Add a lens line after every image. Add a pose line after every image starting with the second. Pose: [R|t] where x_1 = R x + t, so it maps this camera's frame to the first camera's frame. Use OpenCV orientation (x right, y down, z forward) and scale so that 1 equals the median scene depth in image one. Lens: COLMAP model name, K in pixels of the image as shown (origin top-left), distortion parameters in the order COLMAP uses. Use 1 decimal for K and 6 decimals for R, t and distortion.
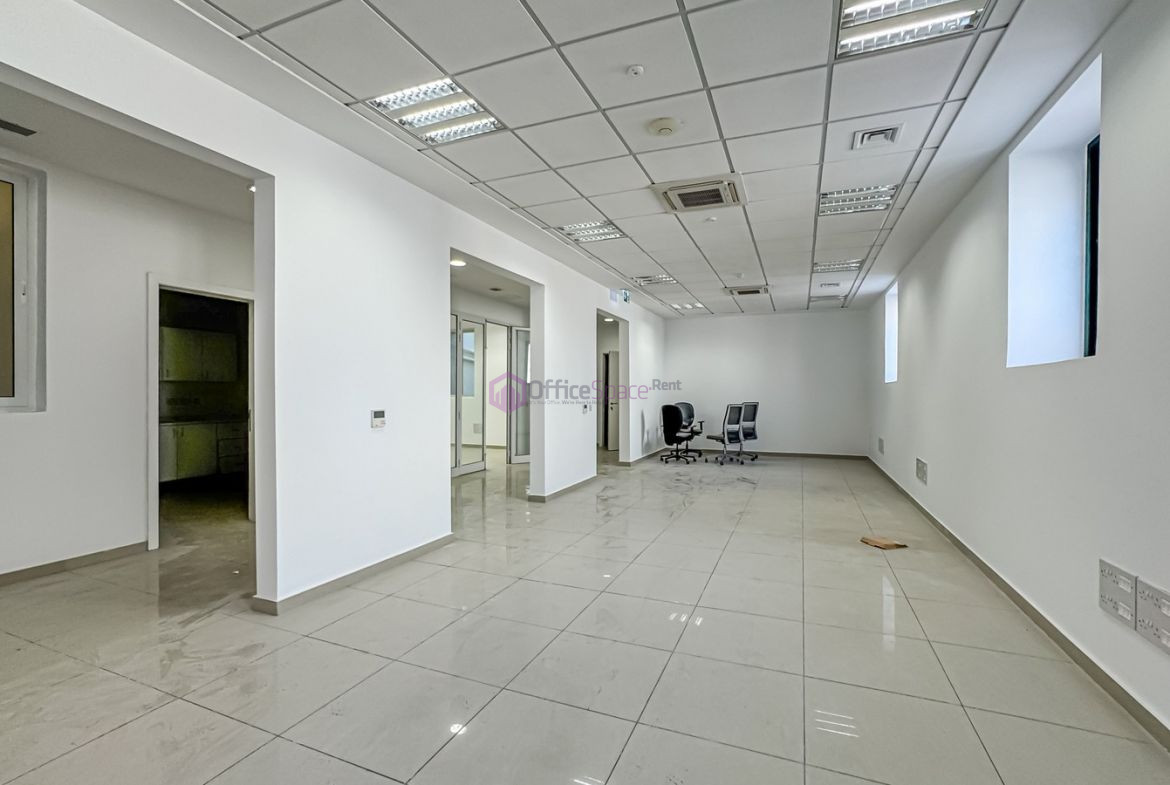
lens RADIAL K [[515.7, 0, 585.0], [0, 515.7, 392.5], [0, 0, 1]] dist [-0.039591, 0.019177]
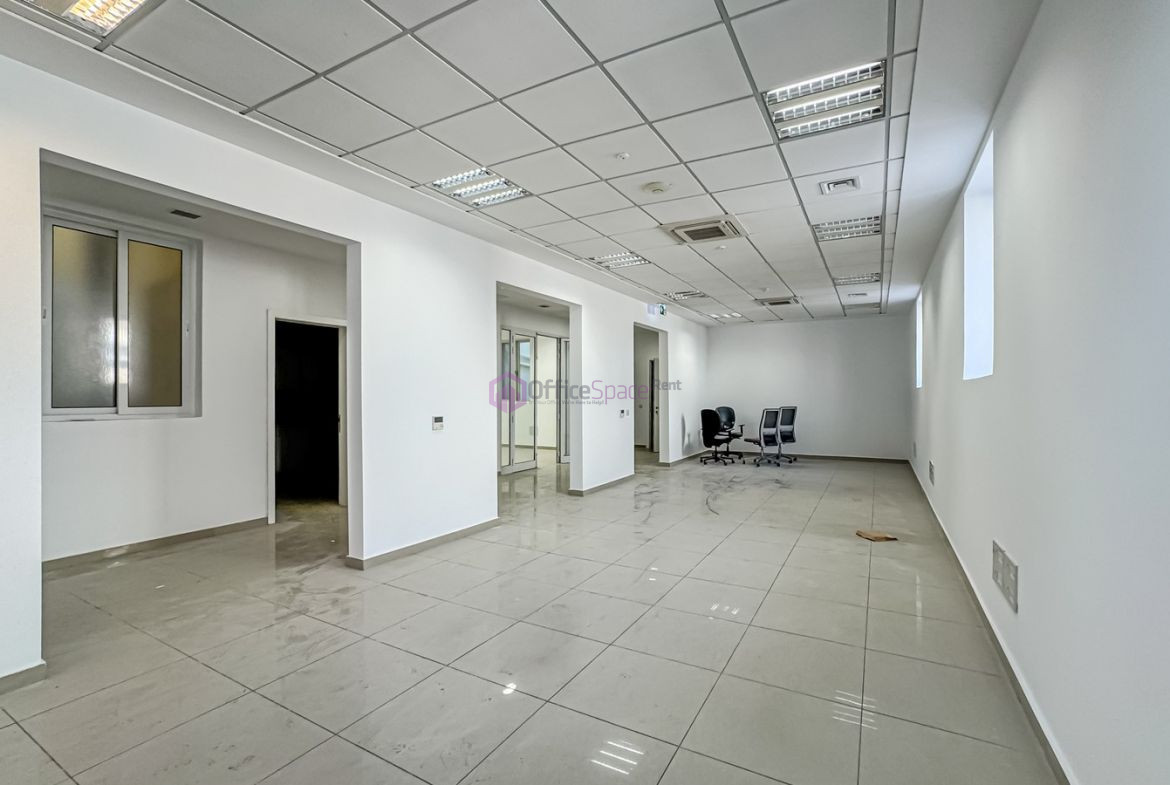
lens RADIAL K [[515.7, 0, 585.0], [0, 515.7, 392.5], [0, 0, 1]] dist [-0.039591, 0.019177]
pose [[0.992305, -0.004245, -0.123747, 0.072535], [0.003688, 0.999982, -0.004727, -0.010774], [0.123764, 0.004234, 0.992303, -0.135929]]
